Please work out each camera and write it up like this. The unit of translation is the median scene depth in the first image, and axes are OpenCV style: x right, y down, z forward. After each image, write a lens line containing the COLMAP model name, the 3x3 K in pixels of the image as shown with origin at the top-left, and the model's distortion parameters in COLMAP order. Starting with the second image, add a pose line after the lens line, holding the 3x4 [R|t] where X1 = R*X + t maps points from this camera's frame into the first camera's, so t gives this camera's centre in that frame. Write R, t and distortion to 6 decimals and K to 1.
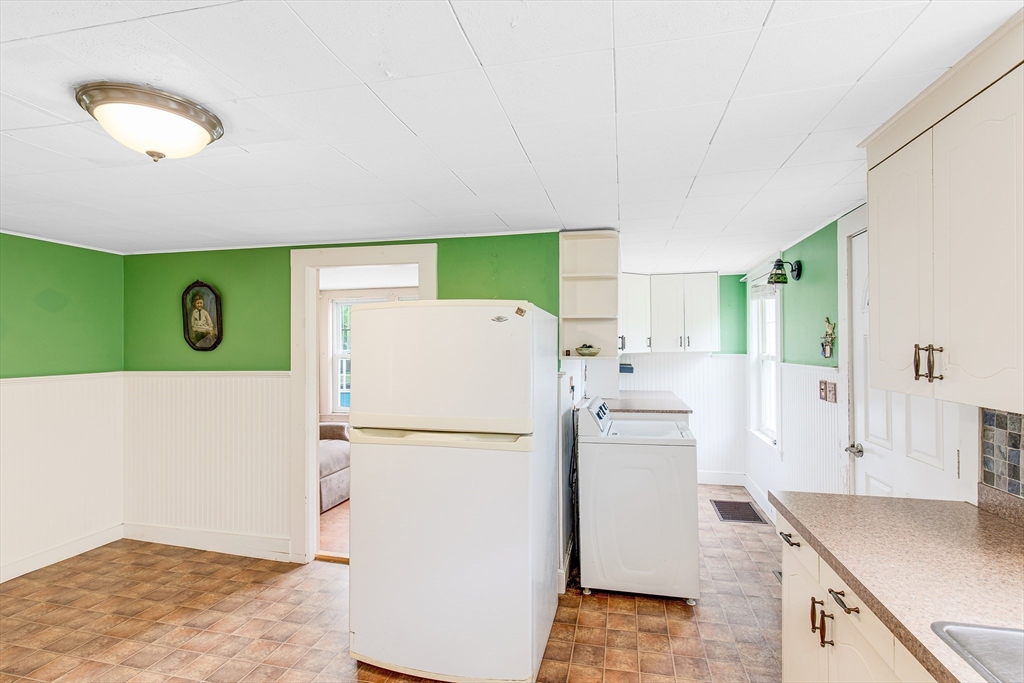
lens RADIAL K [[467.2, 0, 512.0], [0, 467.2, 341.5], [0, 0, 1]] dist [0.000538, -0.000159]
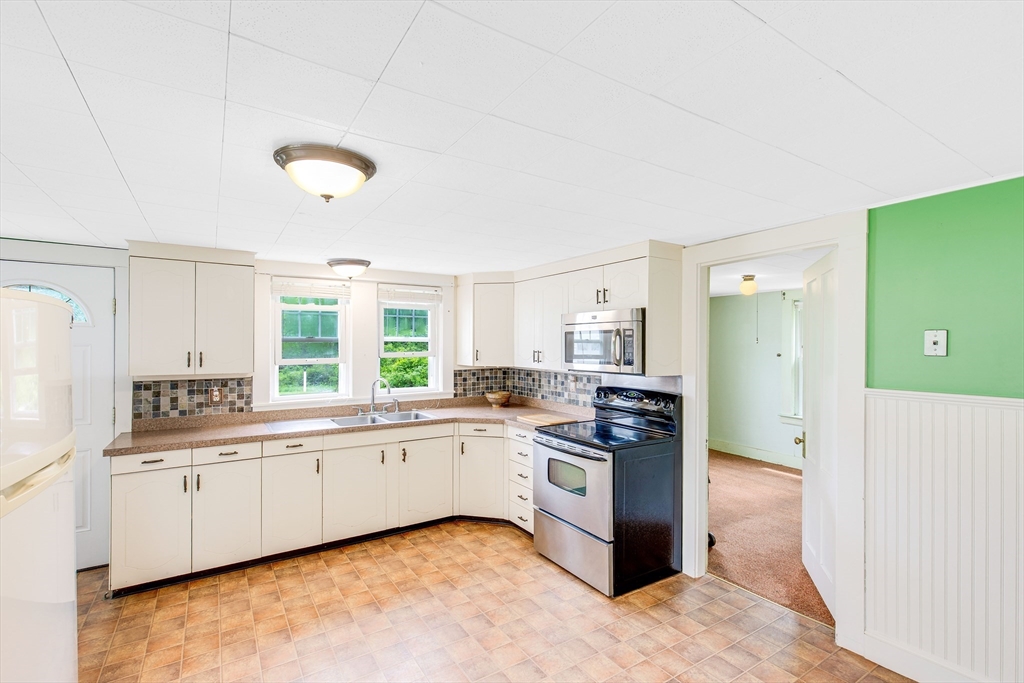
lens RADIAL K [[464.6, 0, 512.0], [0, 464.6, 341.5], [0, 0, 1]] dist [0.030160, 0.000000]
pose [[-0.712070, 0.007449, 0.702069, -0.937889], [-0.005350, 0.999857, -0.016036, -0.007922], [-0.702088, -0.015175, -0.711928, 0.761281]]
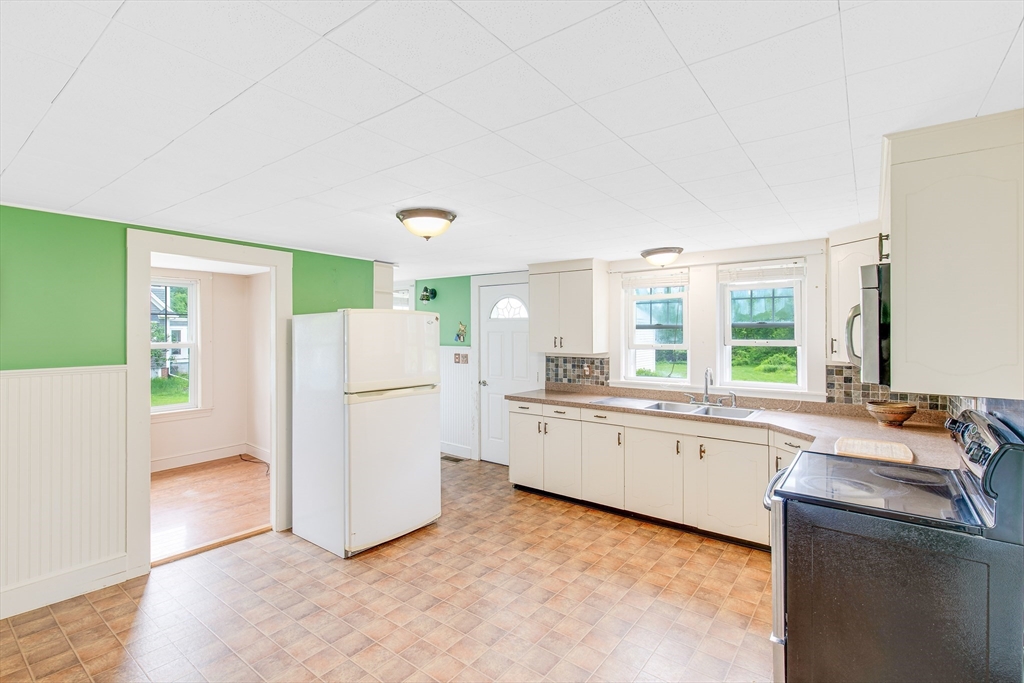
lens RADIAL K [[479.3, 0, 515.2], [0, 479.3, 332.8], [0, 0, 1]] dist [0.001285, 0.000420]
pose [[0.405450, 0.002719, 0.914113, -1.127226], [-0.010978, 0.999938, 0.001895, -0.011230], [-0.914051, -0.010803, 0.405455, -0.049076]]
